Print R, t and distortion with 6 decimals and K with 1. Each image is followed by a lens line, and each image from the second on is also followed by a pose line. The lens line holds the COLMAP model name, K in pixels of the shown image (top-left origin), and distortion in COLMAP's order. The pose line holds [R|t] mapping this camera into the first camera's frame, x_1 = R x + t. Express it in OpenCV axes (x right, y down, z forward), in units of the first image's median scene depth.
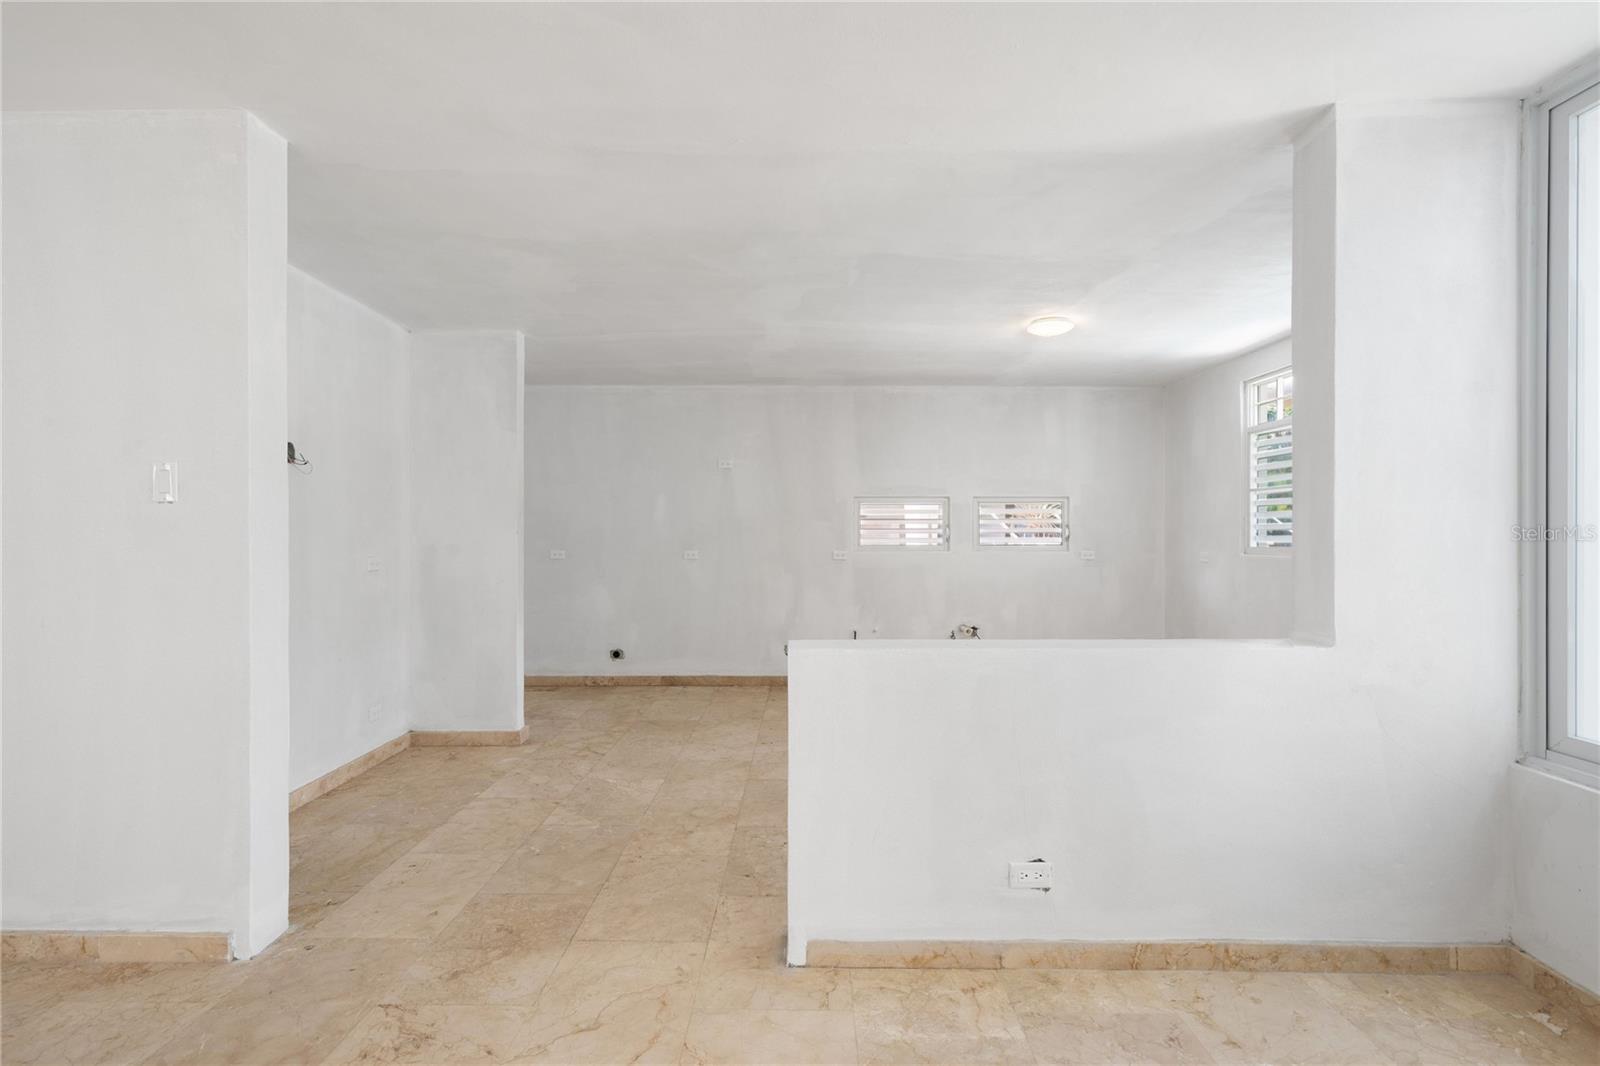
lens RADIAL K [[755.2, 0, 797.9], [0, 755.2, 537.8], [0, 0, 1]] dist [0.004392, 0.001277]
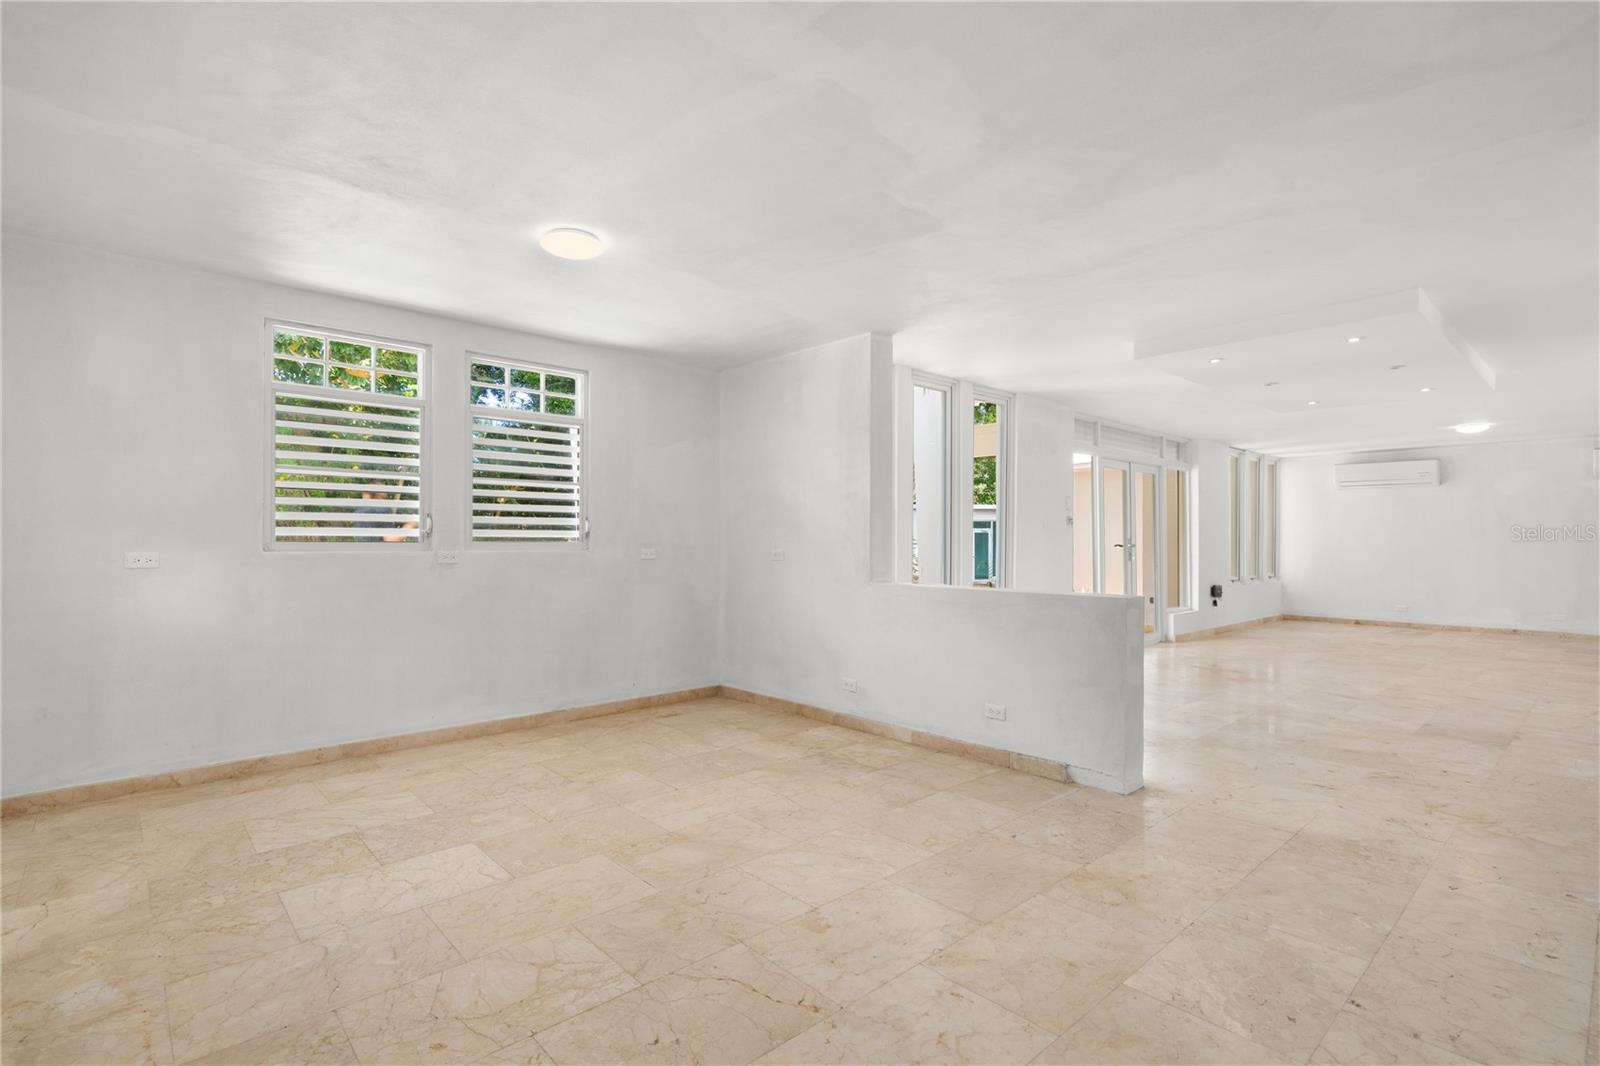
lens RADIAL K [[755.2, 0, 797.9], [0, 755.2, 537.8], [0, 0, 1]] dist [0.004392, 0.001277]
pose [[-0.676500, -0.004484, 0.736429, -0.475250], [-0.004828, 0.999987, 0.001653, 0.012692], [-0.736426, -0.002437, -0.676513, 1.766321]]
